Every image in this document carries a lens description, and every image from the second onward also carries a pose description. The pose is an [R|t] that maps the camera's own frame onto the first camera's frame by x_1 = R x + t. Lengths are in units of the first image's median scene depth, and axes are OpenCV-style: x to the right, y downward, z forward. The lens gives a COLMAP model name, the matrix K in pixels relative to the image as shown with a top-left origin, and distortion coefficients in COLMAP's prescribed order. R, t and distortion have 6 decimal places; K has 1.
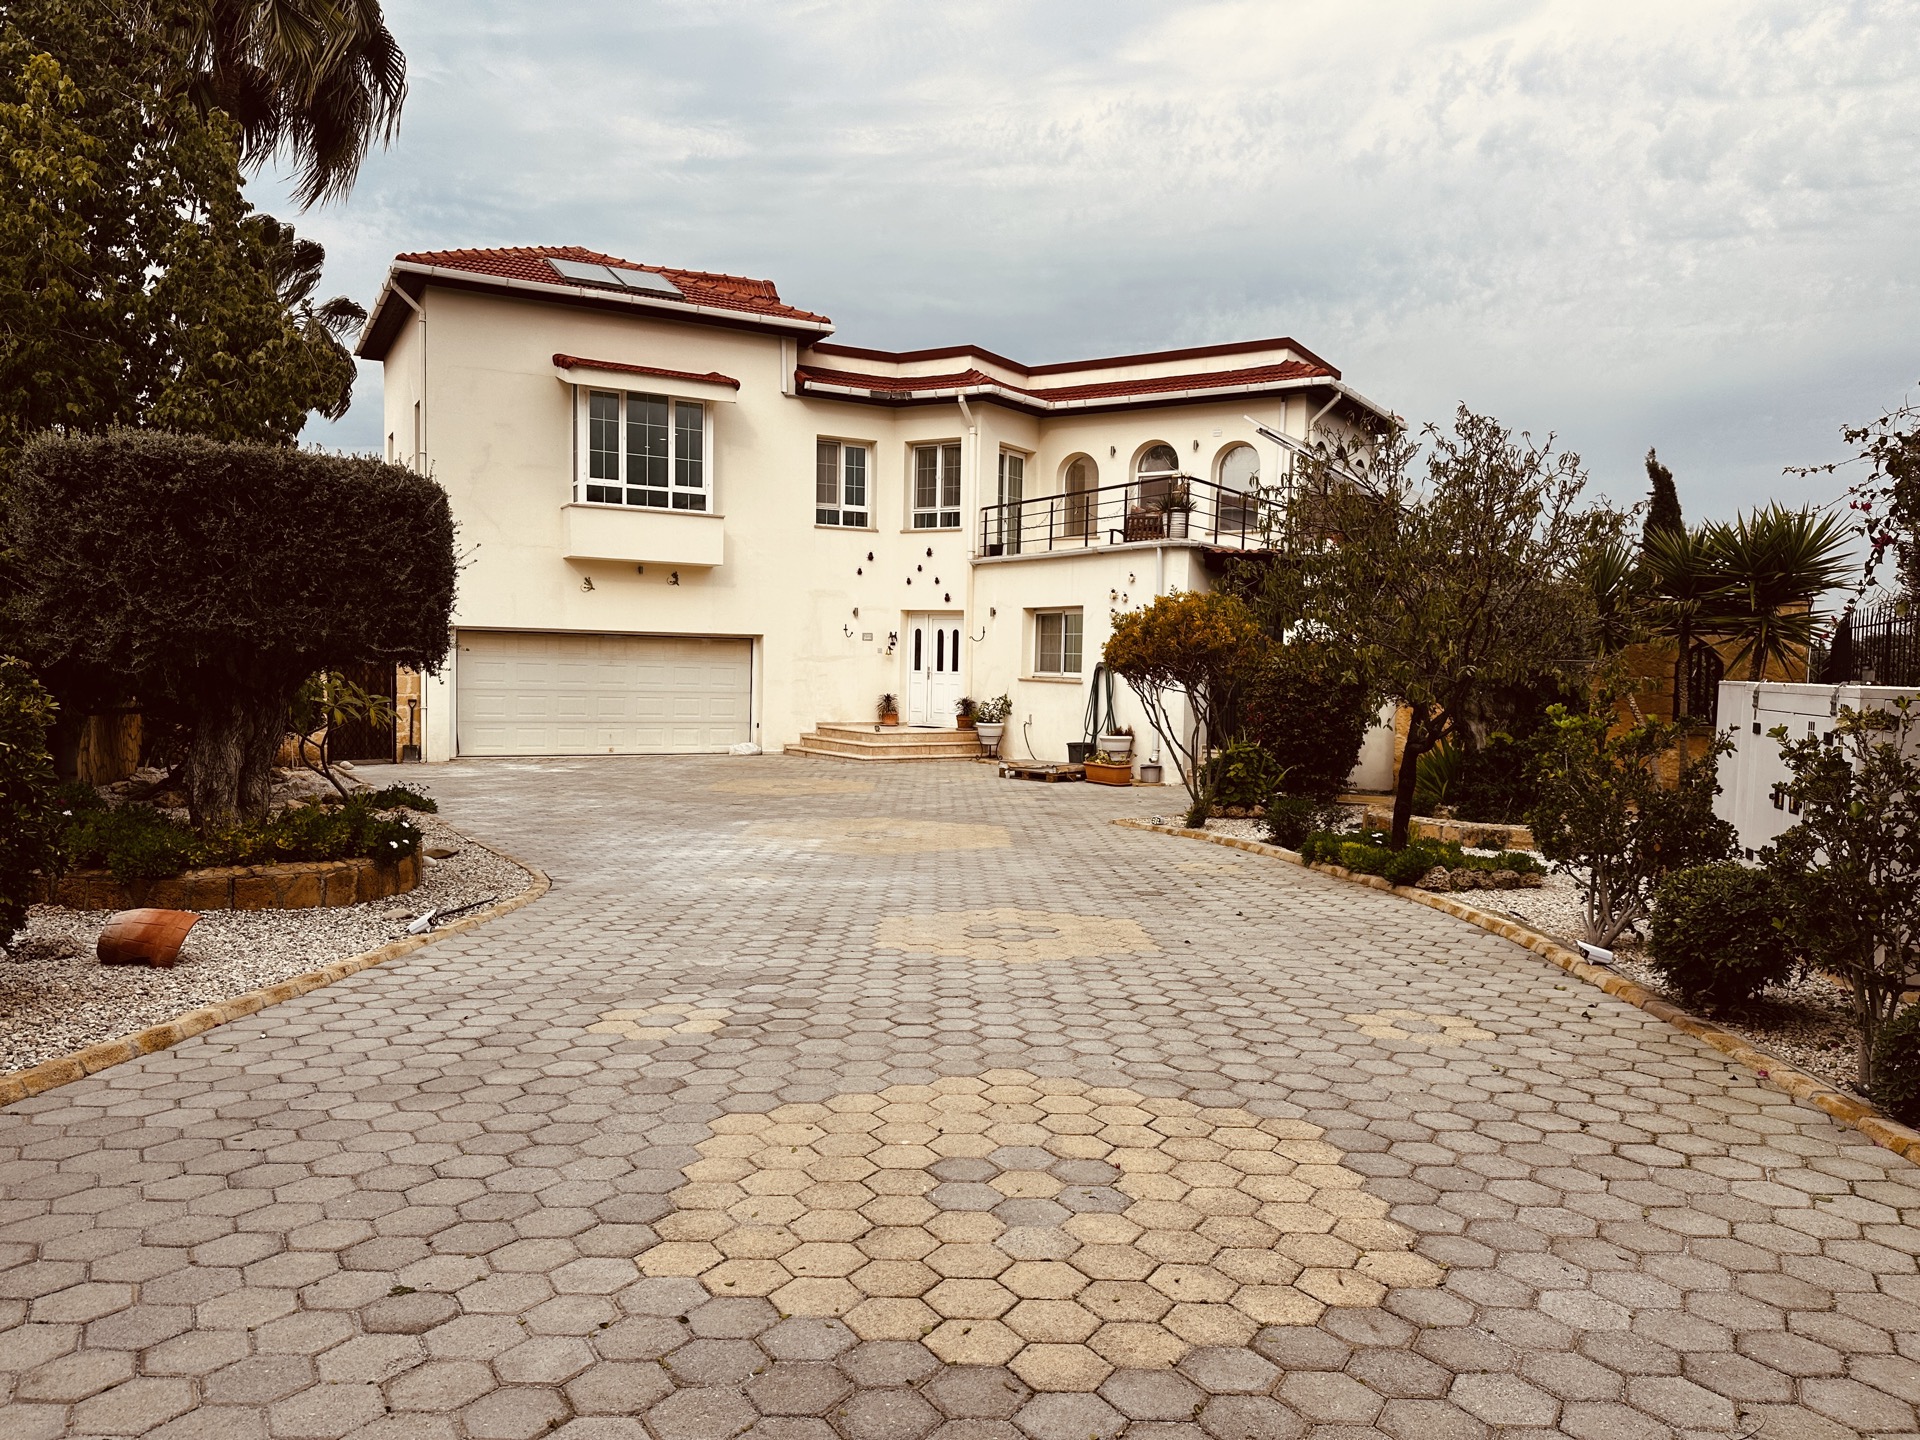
lens RADIAL K [[1338.8, 0, 965.4], [0, 1338.8, 720.2], [0, 0, 1]] dist [0.062570, -0.068264]
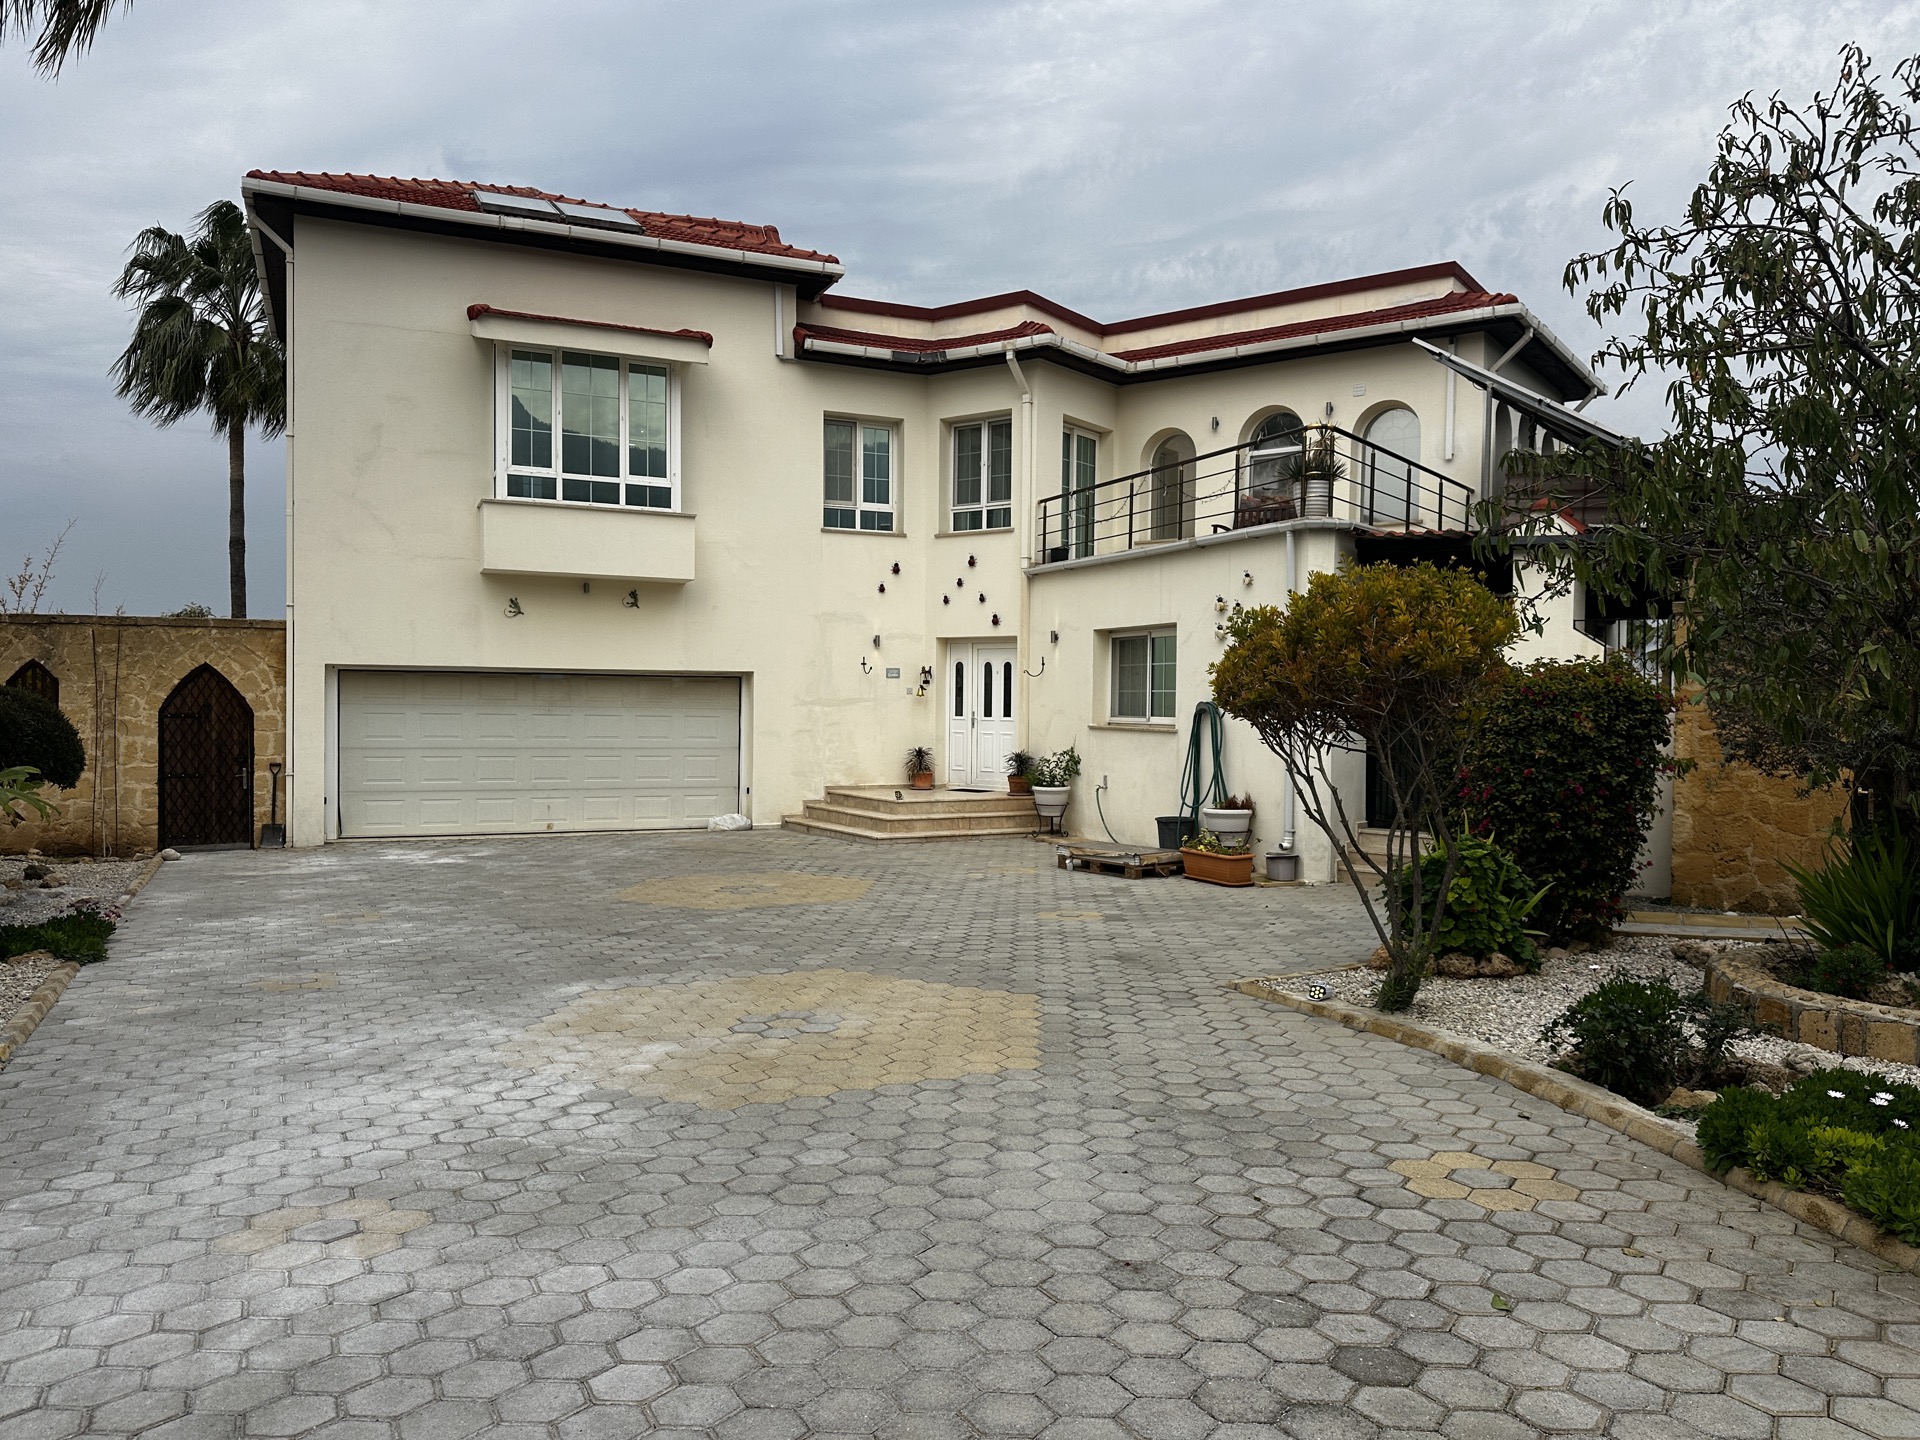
lens RADIAL K [[1338.8, 0, 953.6], [0, 1338.8, 723.8], [0, 0, 1]] dist [0.062570, -0.068264]
pose [[0.996766, -0.010134, -0.079712, 0.024181], [0.007644, 0.999475, -0.031479, -0.009849], [0.079989, 0.030768, 0.996321, 0.263479]]
